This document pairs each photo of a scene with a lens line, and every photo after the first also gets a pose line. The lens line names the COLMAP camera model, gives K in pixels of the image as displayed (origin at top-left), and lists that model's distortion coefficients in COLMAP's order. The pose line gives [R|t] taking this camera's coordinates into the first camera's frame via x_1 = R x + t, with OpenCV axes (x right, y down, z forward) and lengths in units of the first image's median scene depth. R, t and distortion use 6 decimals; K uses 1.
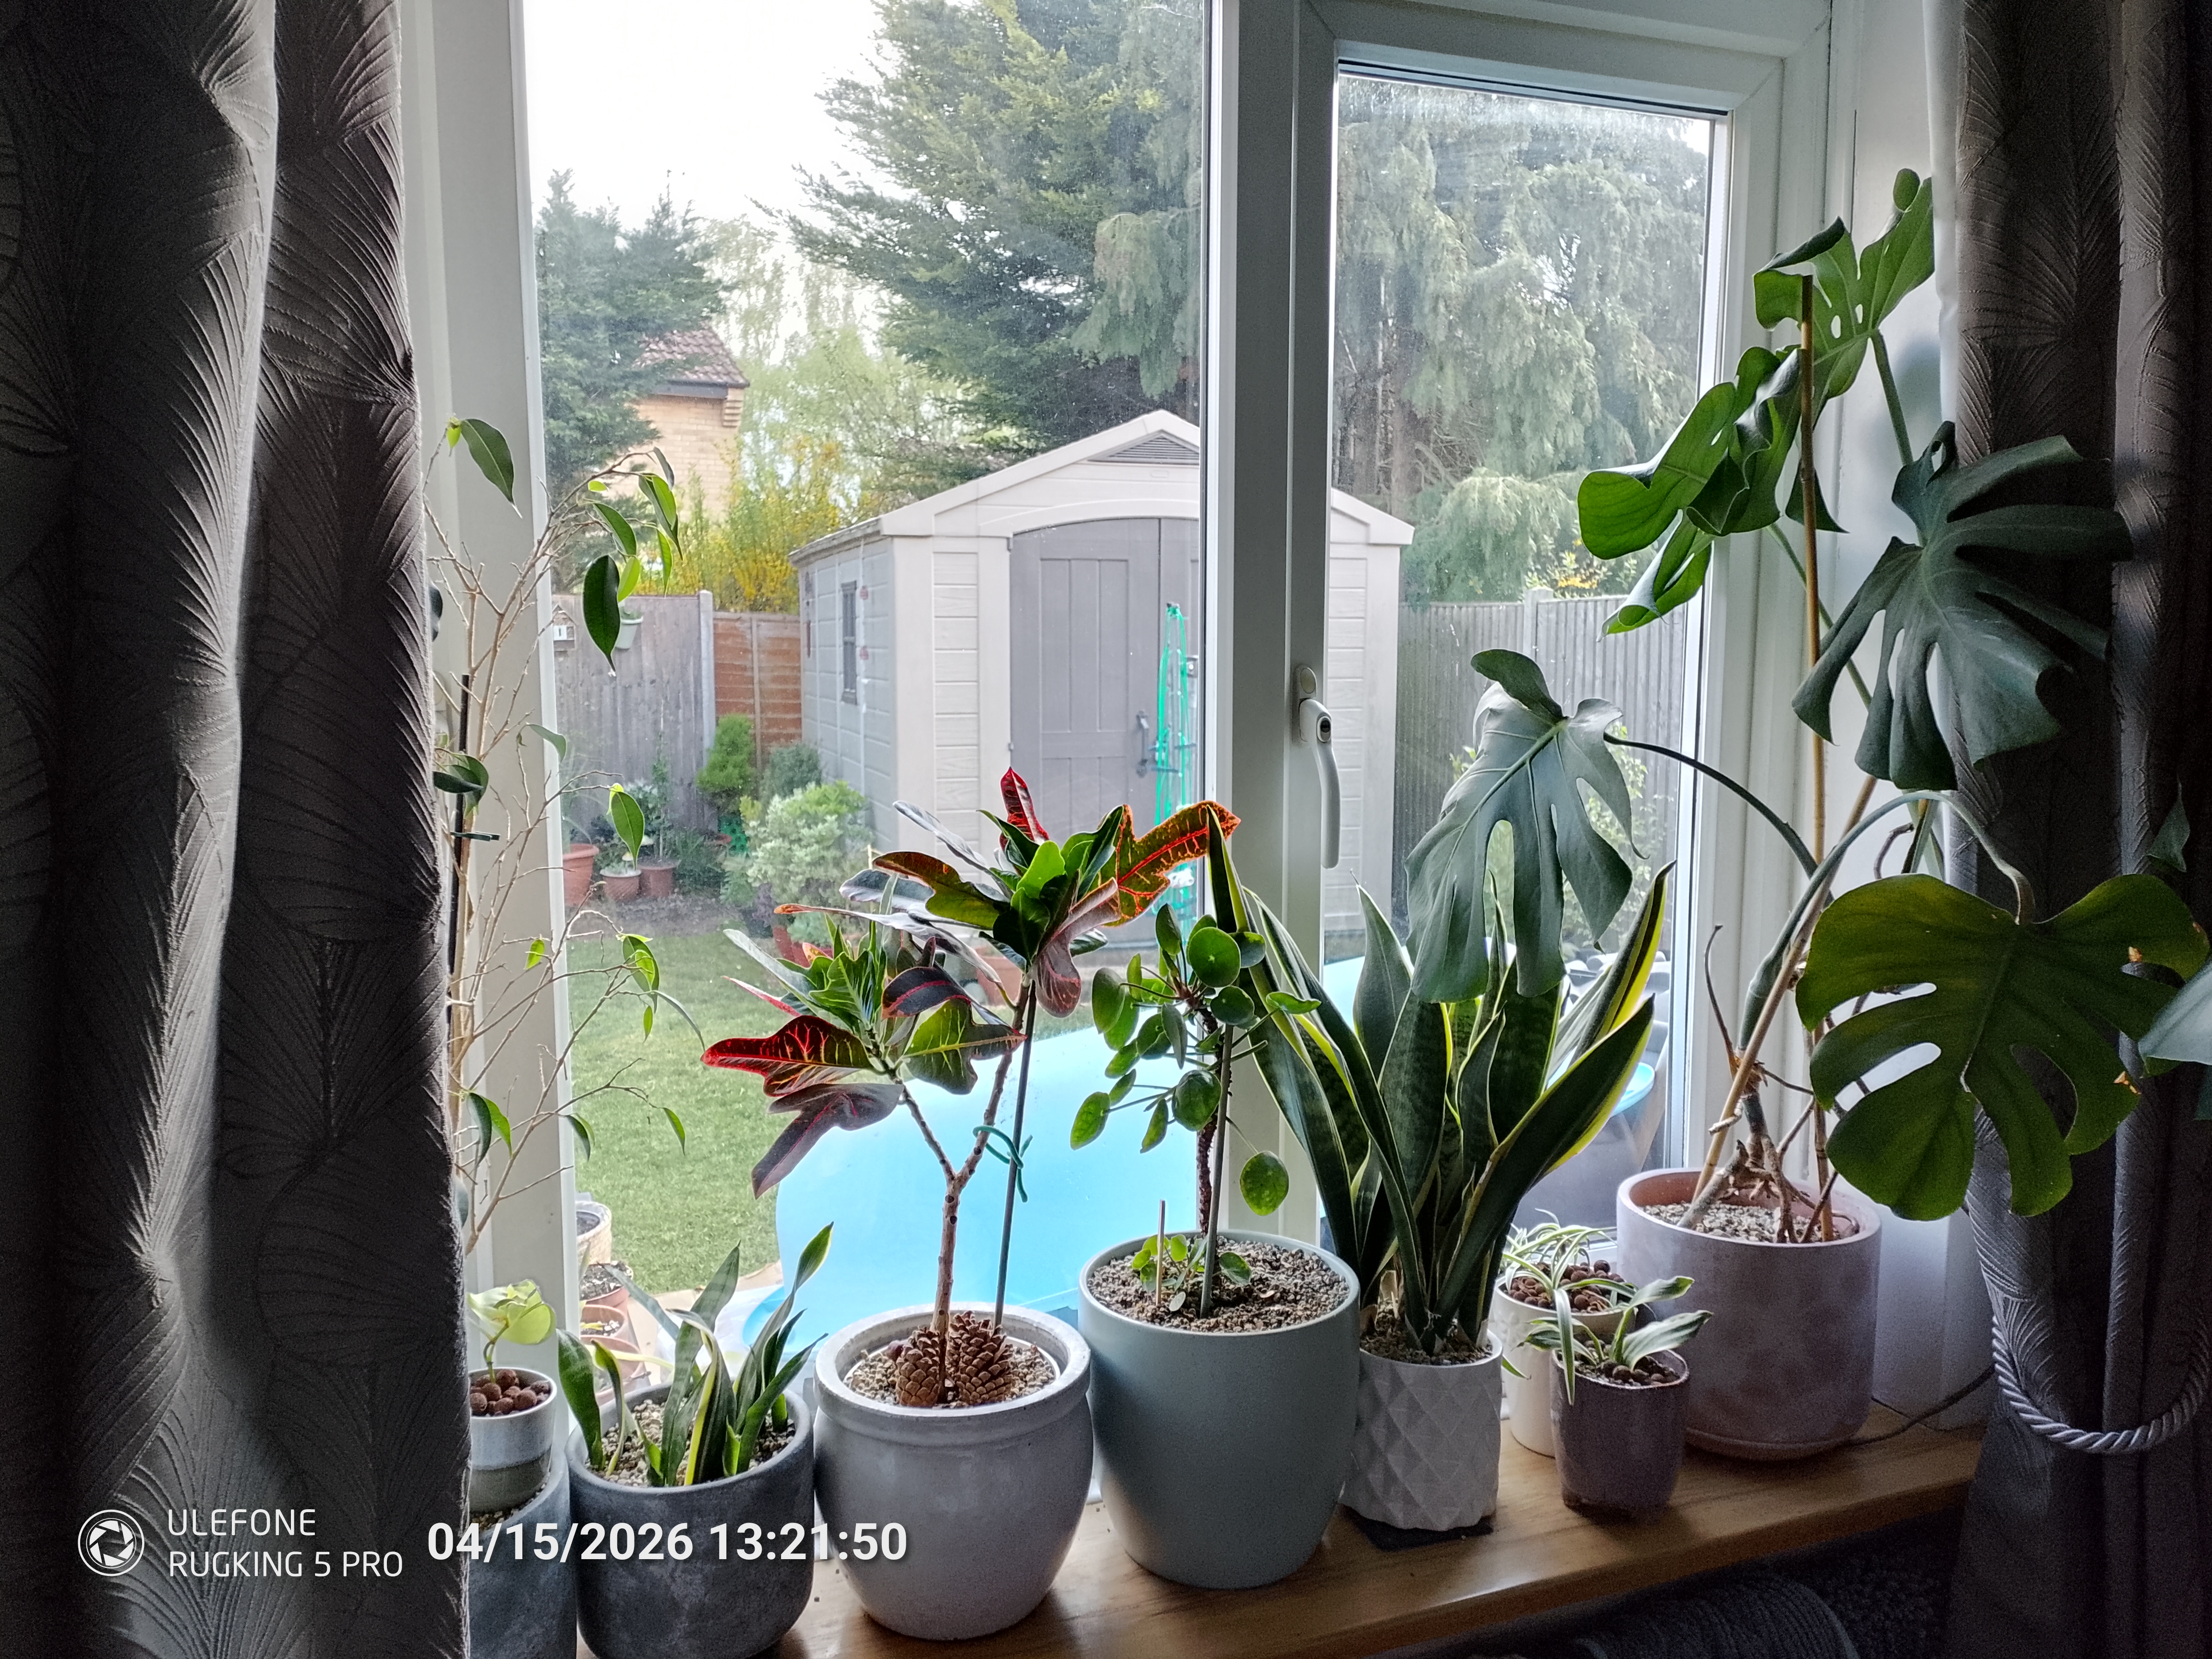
lens RADIAL K [[1628.3, 0, 1106.0], [0, 1628.3, 829.5], [0, 0, 1]] dist [-0.003163, -0.001371]
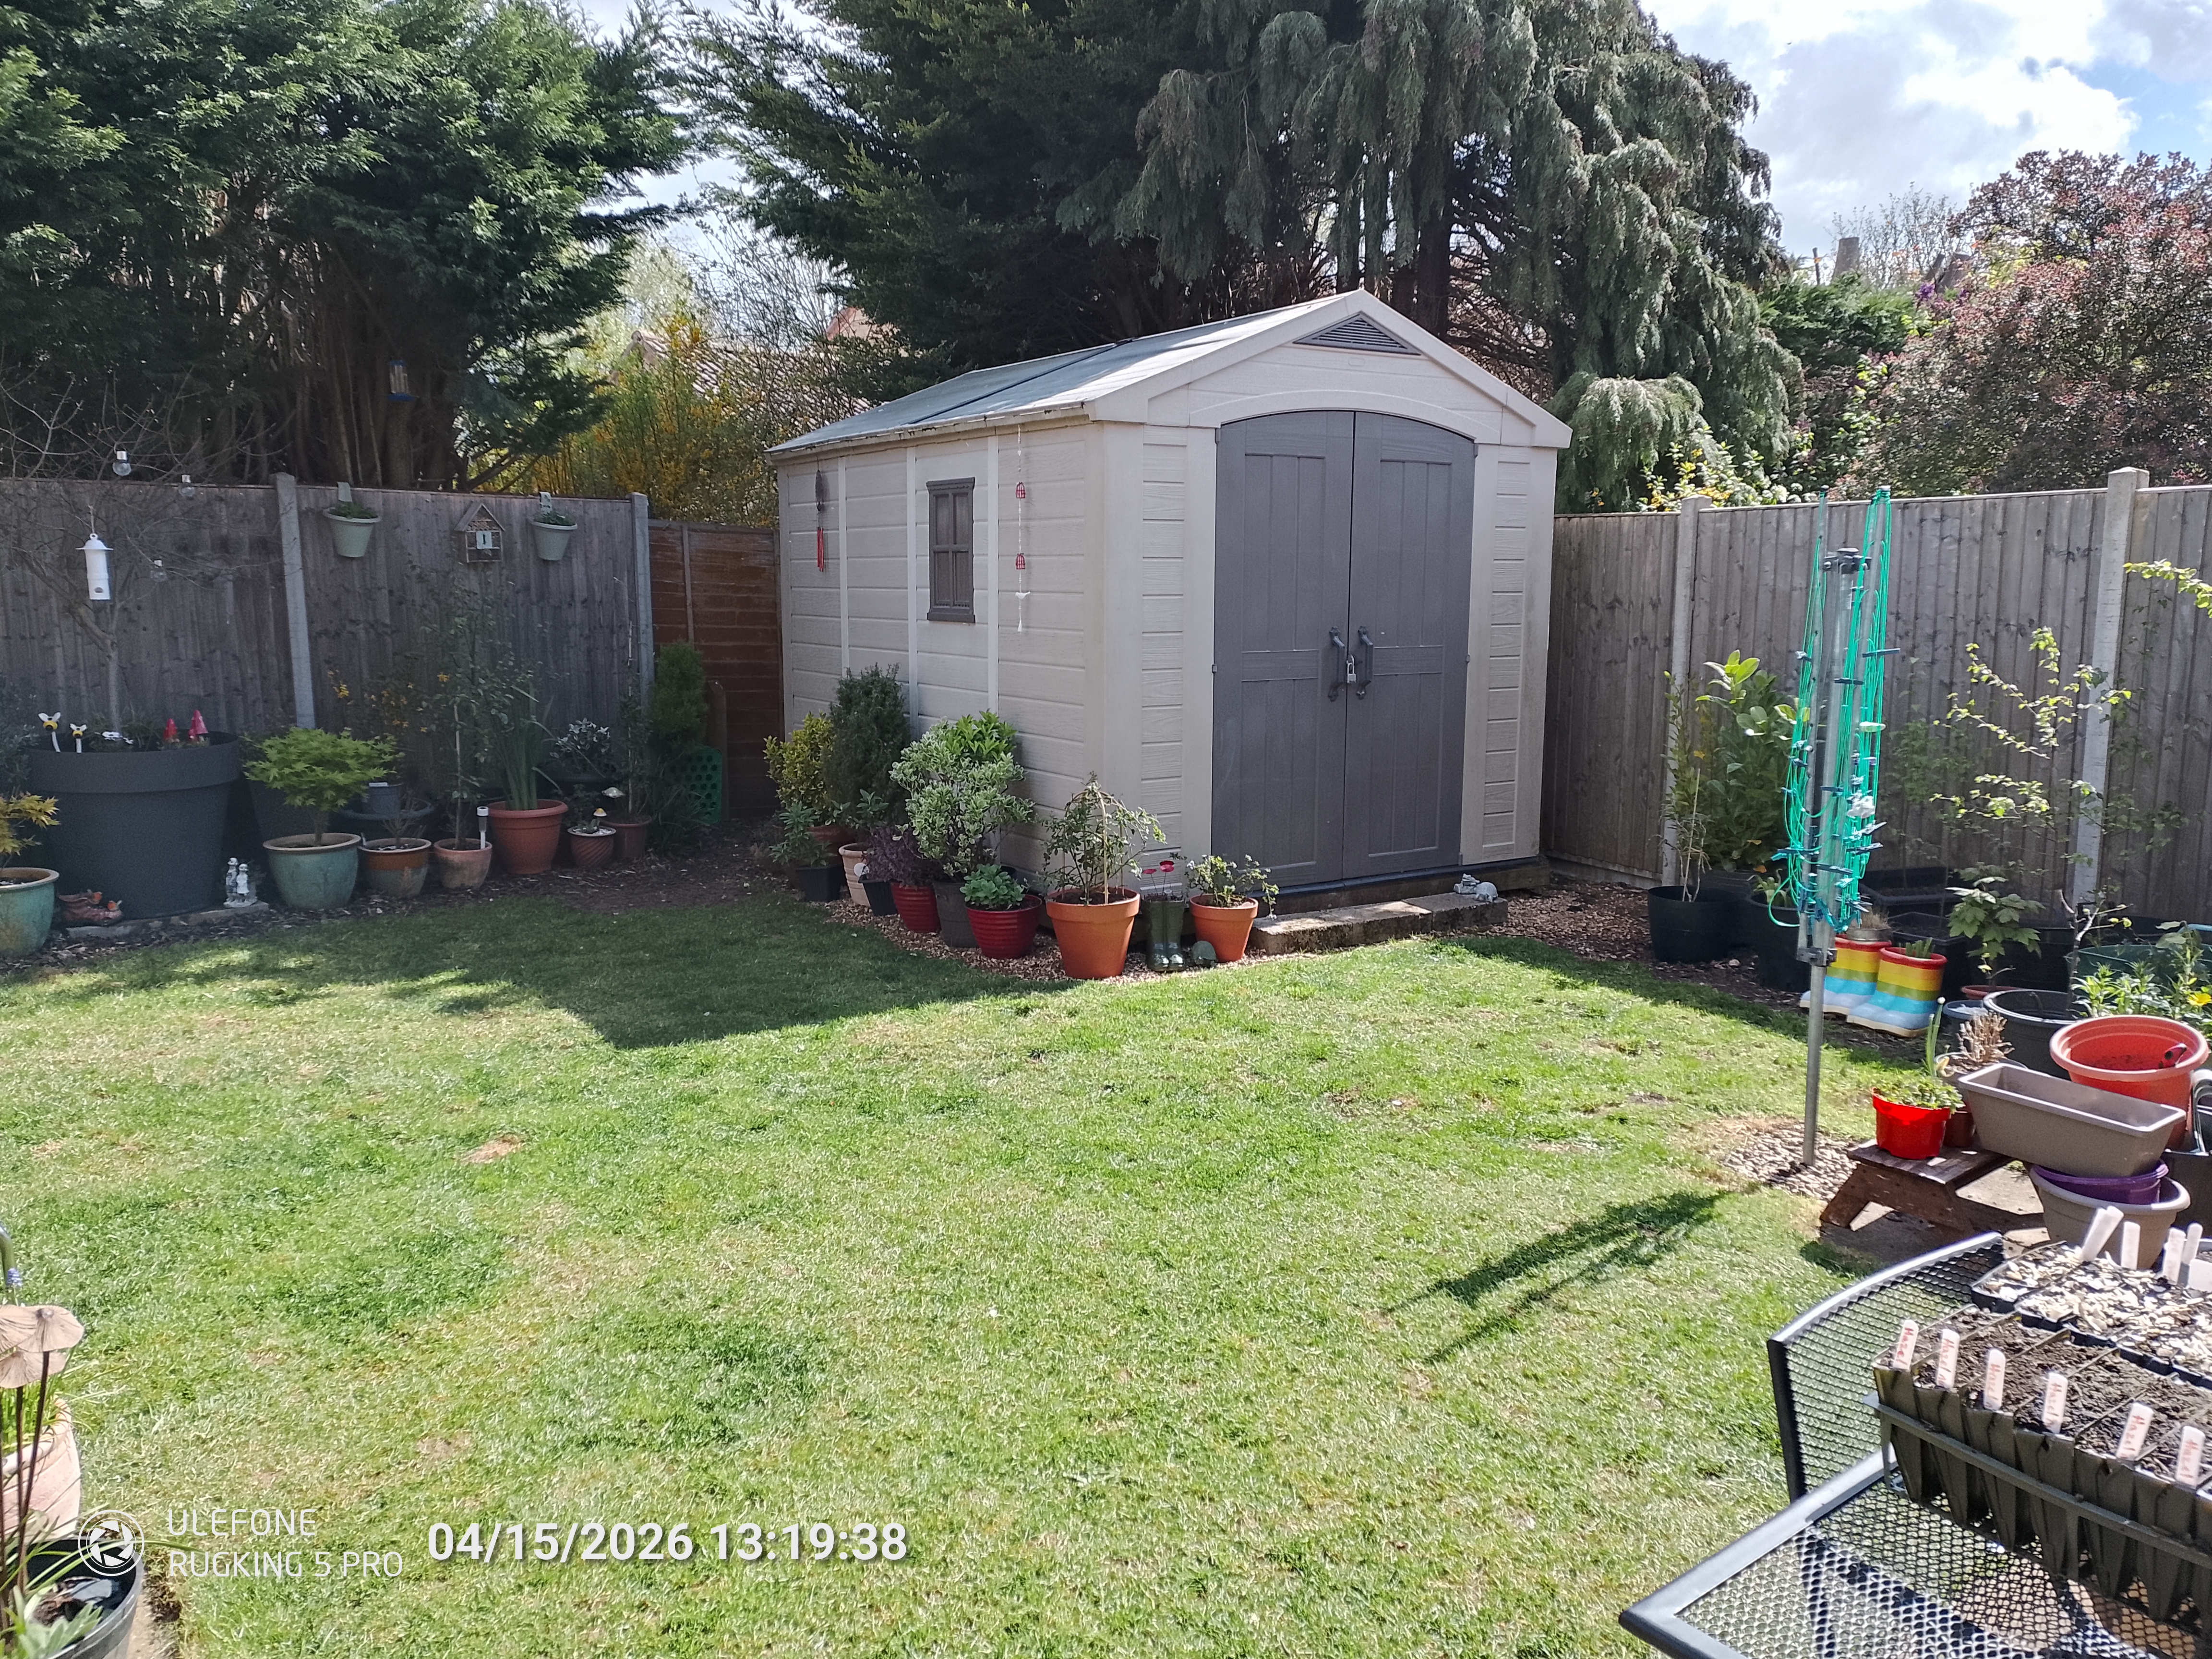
lens RADIAL K [[1628.3, 0, 1106.0], [0, 1628.3, 829.5], [0, 0, 1]] dist [-0.003163, -0.001371]
pose [[0.961168, -0.041854, 0.272772, -0.216517], [0.030095, 0.998434, 0.047153, -0.004760], [-0.274319, -0.037113, 0.960922, 0.103850]]
